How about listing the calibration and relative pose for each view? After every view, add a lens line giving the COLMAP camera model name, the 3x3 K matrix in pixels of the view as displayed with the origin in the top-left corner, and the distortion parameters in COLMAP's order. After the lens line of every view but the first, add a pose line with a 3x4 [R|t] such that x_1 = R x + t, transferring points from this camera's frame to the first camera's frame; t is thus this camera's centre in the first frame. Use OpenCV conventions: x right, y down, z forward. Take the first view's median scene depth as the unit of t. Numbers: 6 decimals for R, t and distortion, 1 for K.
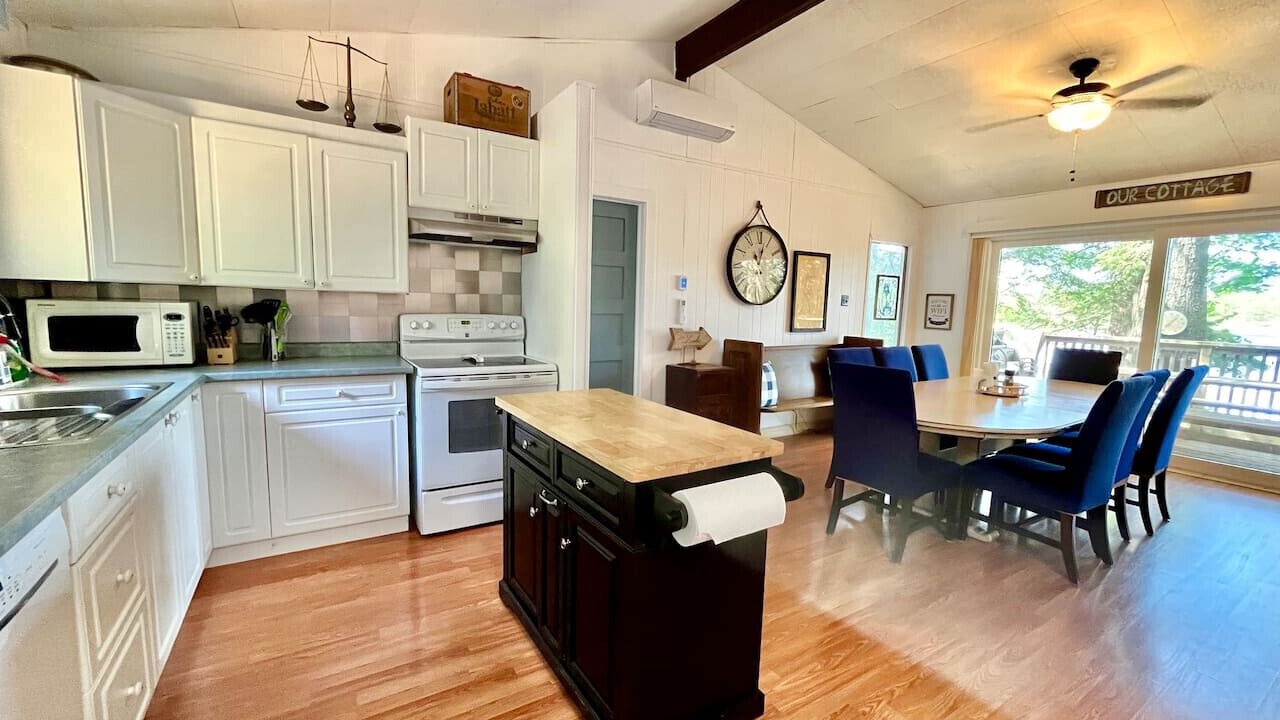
lens RADIAL K [[526.6, 0, 640.0], [0, 526.6, 360.0], [0, 0, 1]] dist [-0.000430, -0.000001]
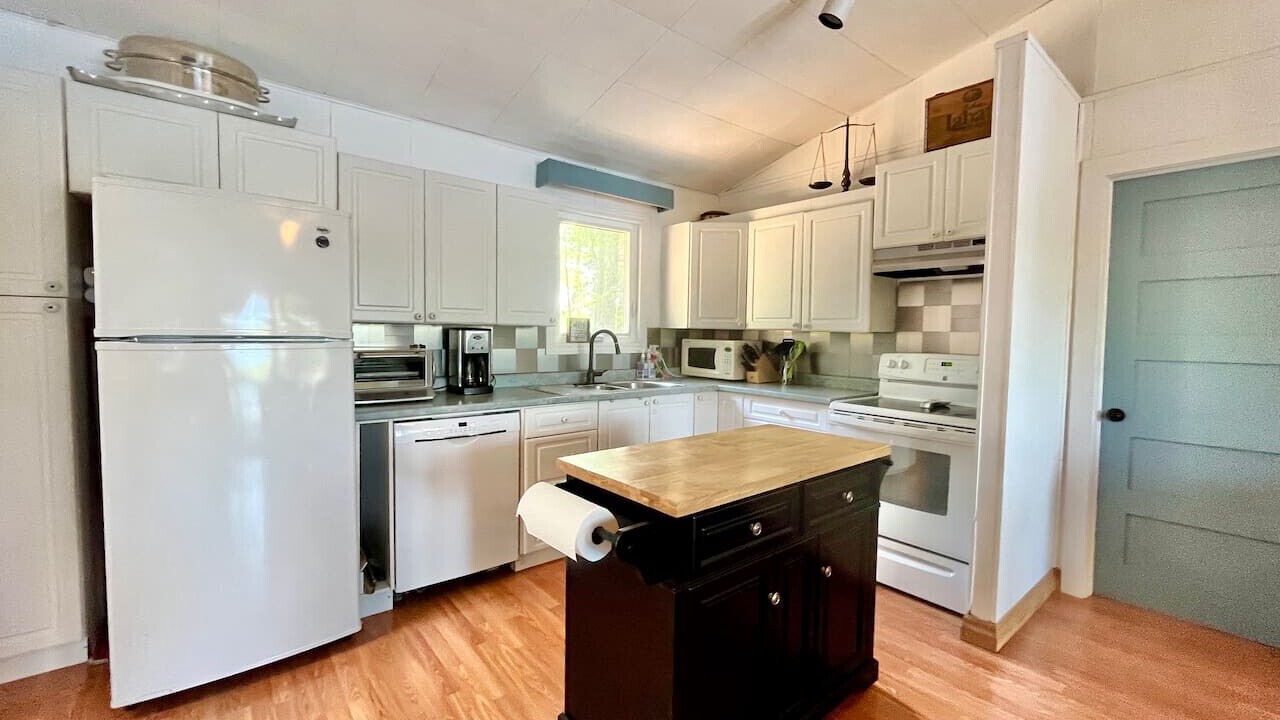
lens RADIAL K [[526.6, 0, 640.0], [0, 526.6, 360.0], [0, 0, 1]] dist [-0.000430, -0.000001]
pose [[0.134659, 0.025208, -0.990571, 0.569668], [-0.123016, 0.992368, 0.008531, -0.026951], [0.983226, 0.120707, 0.136732, 0.450590]]
